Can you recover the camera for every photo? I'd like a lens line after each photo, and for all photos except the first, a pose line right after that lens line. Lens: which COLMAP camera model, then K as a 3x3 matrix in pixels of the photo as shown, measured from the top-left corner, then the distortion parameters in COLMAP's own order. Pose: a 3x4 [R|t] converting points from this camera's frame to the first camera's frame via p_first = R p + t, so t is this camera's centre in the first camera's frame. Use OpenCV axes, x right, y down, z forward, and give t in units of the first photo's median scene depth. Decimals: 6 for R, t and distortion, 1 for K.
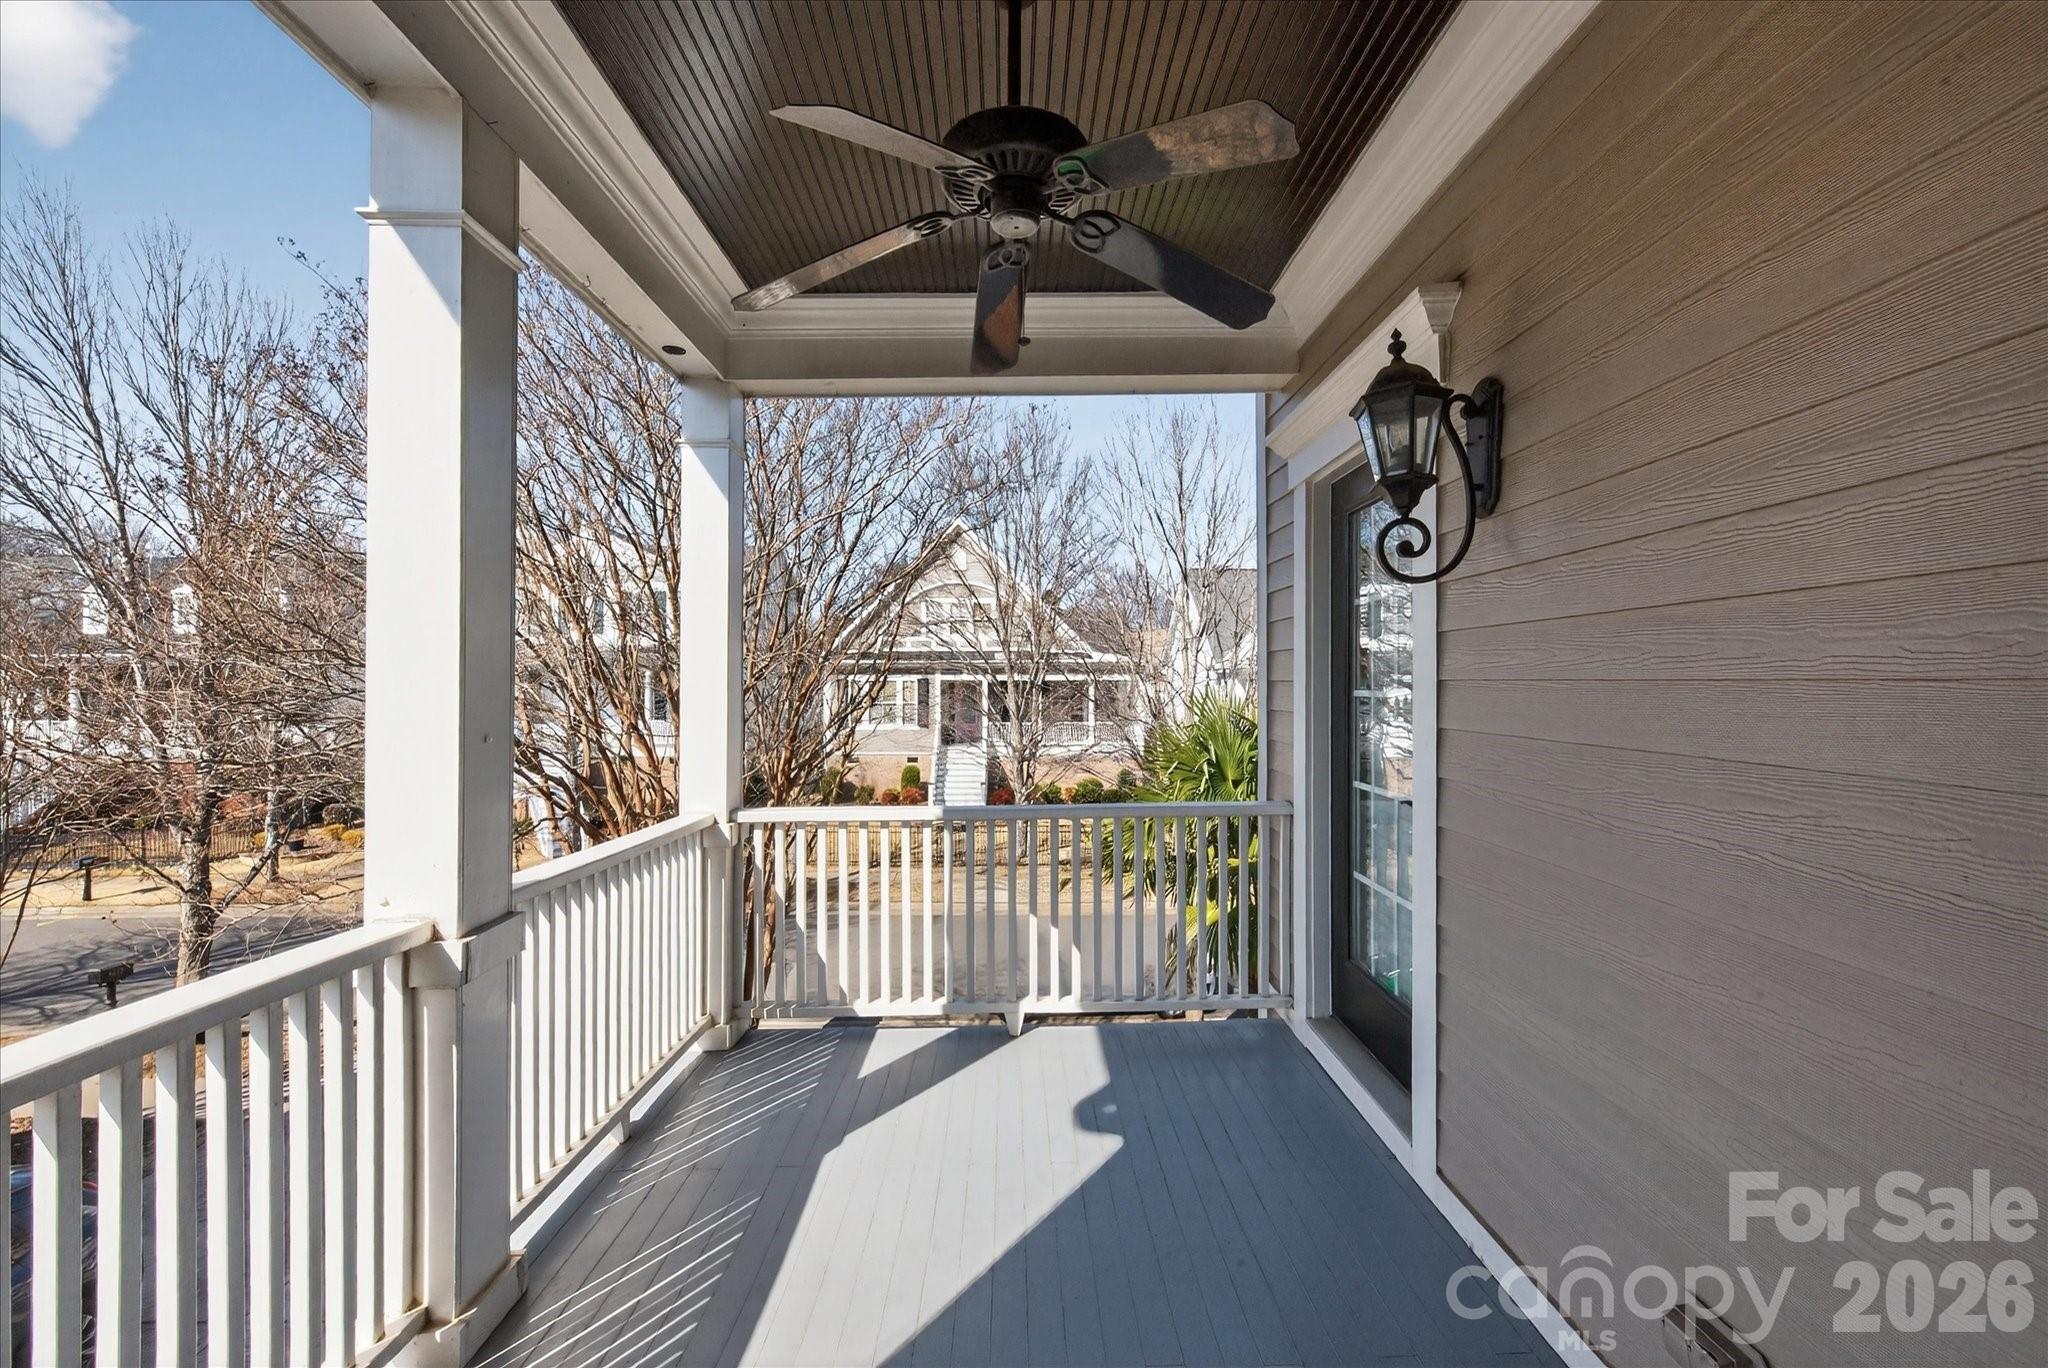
lens RADIAL K [[887.5, 0, 1024.5], [0, 887.5, 669.8], [0, 0, 1]] dist [0.000178, 0.000176]
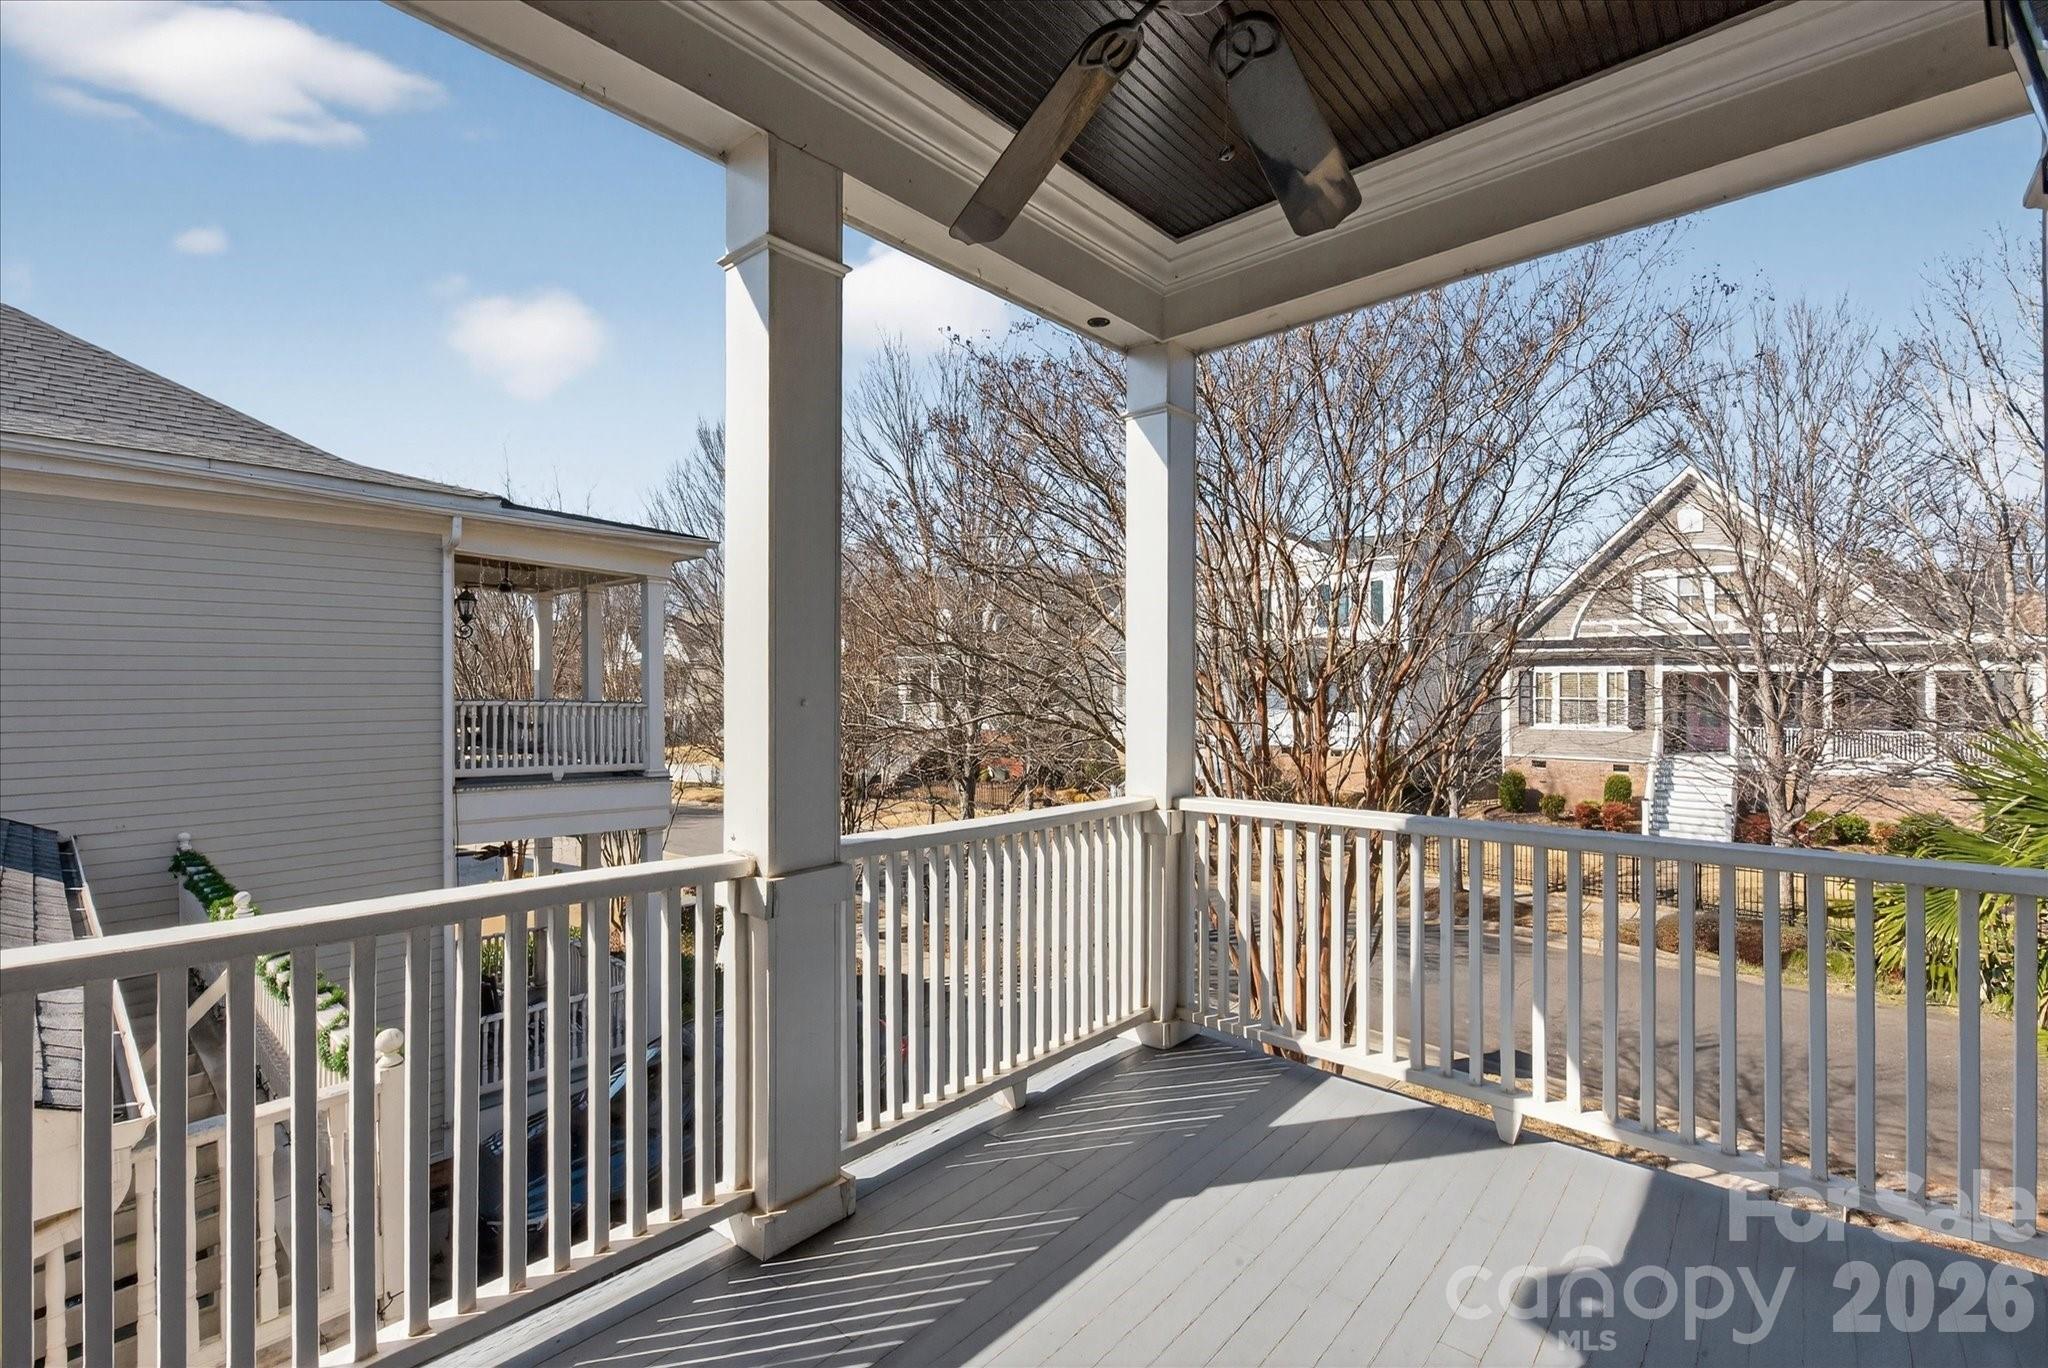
lens RADIAL K [[880.8, 0, 1046.8], [0, 880.8, 664.4], [0, 0, 1]] dist [-0.007732, 0.000143]
pose [[0.736272, -0.012569, -0.676569, 0.201155], [0.010845, 0.999918, -0.006773, 0.023760], [0.676599, -0.002351, 0.736348, 0.220156]]
